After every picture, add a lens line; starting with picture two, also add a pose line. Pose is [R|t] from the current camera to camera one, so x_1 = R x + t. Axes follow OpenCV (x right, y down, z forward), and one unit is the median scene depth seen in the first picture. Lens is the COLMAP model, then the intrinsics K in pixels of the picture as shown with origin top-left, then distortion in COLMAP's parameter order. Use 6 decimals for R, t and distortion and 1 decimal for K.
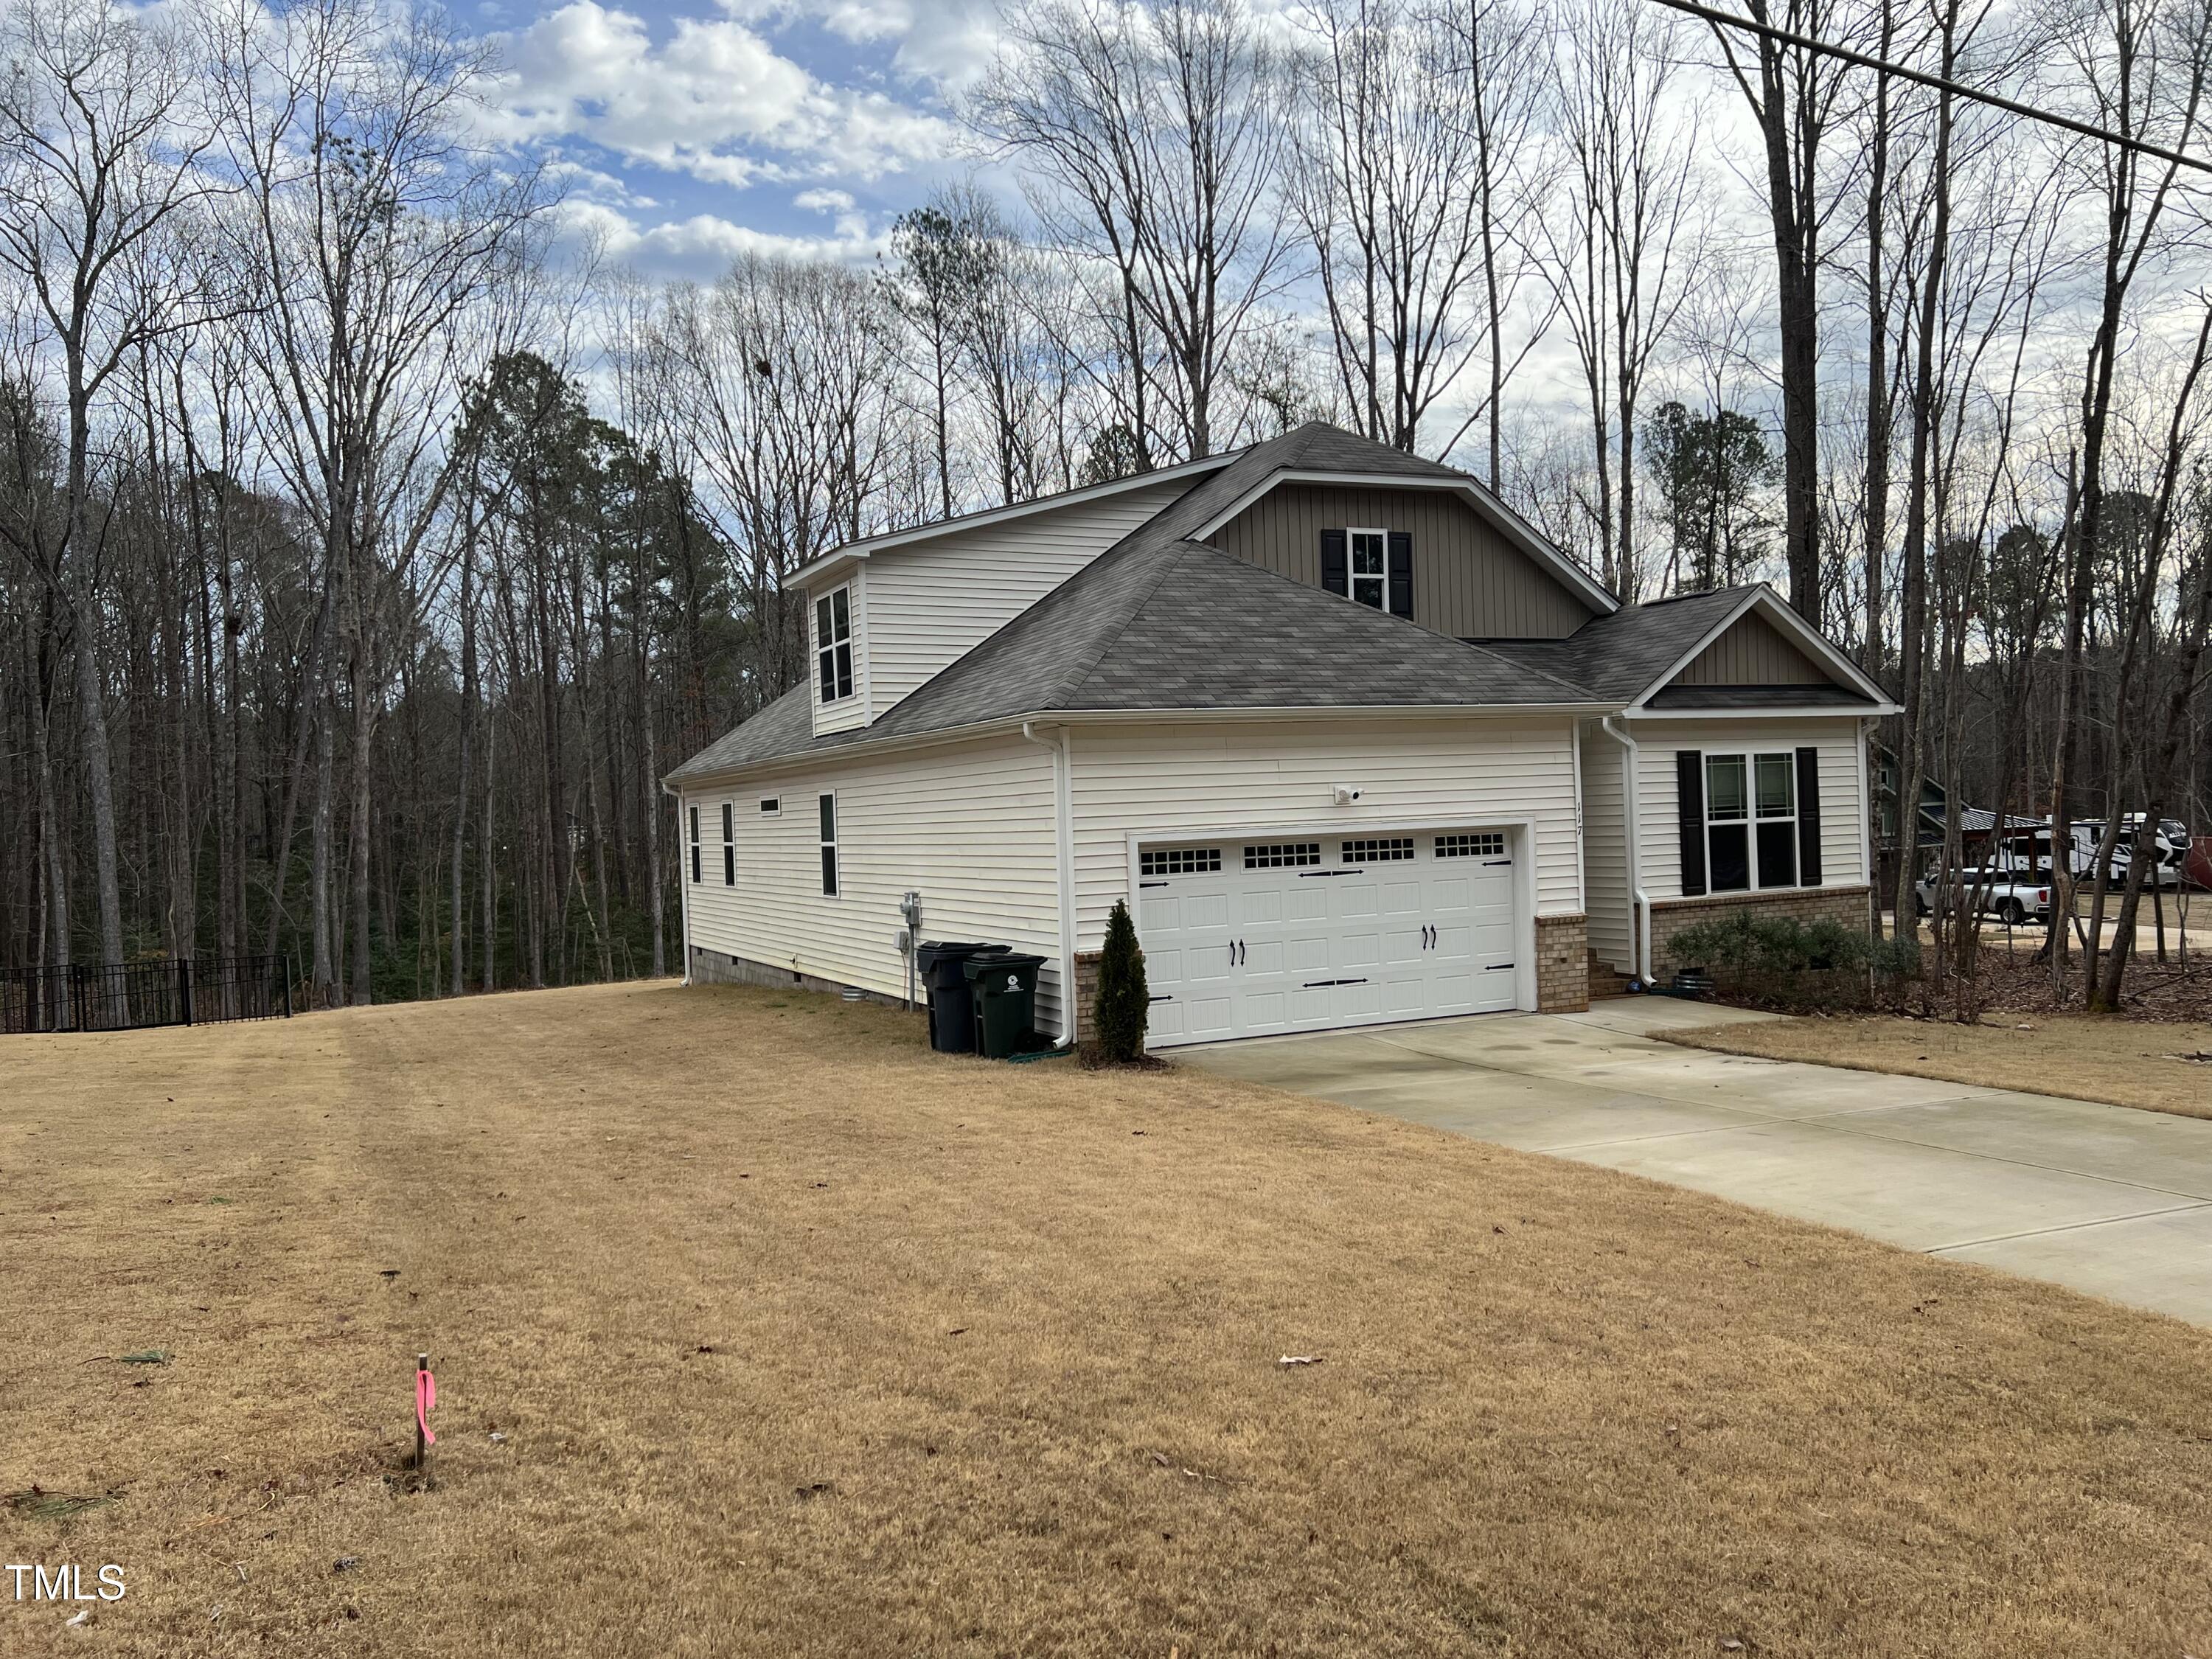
lens RADIAL K [[1672.0, 0, 1102.1], [0, 1672.0, 826.9], [0, 0, 1]] dist [0.064788, -0.048556]
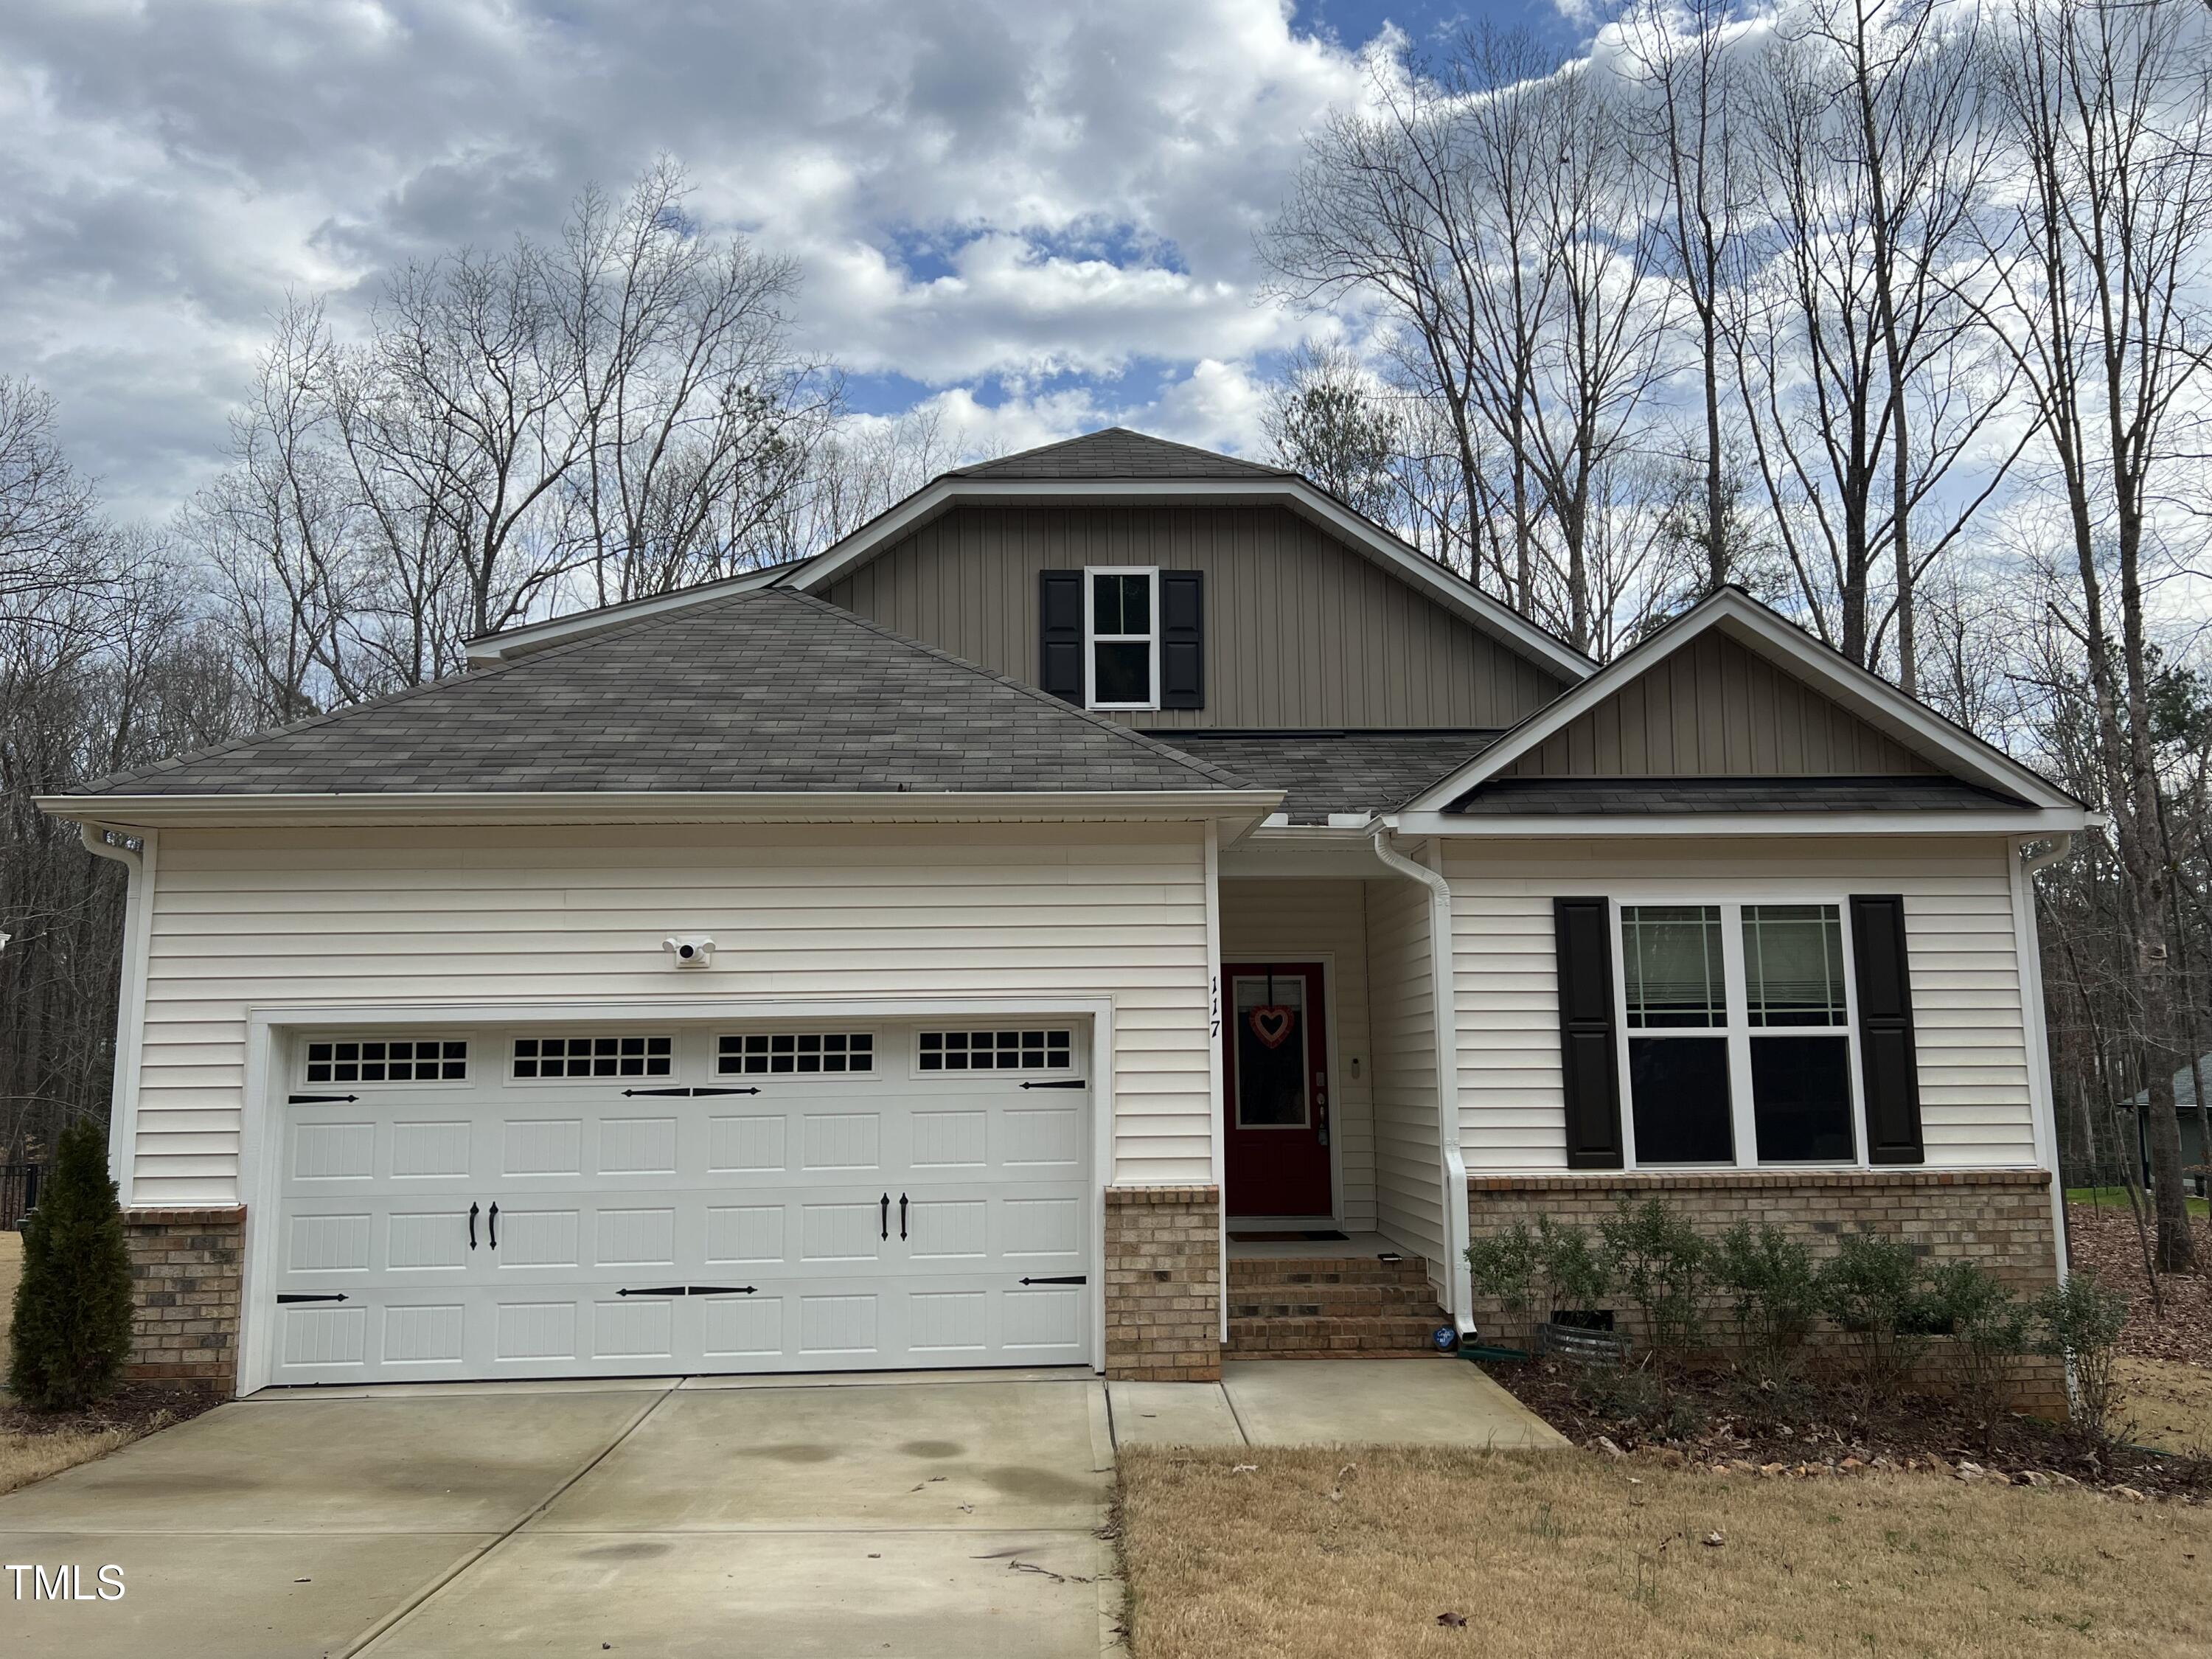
lens RADIAL K [[1672.0, 0, 1130.0], [0, 1672.0, 841.0], [0, 0, 1]] dist [0.064788, -0.048556]
pose [[0.921089, -0.027756, -0.388361, 0.426467], [-0.027094, 0.990468, -0.135049, 0.014106], [0.388407, 0.134915, 0.911558, 0.448805]]
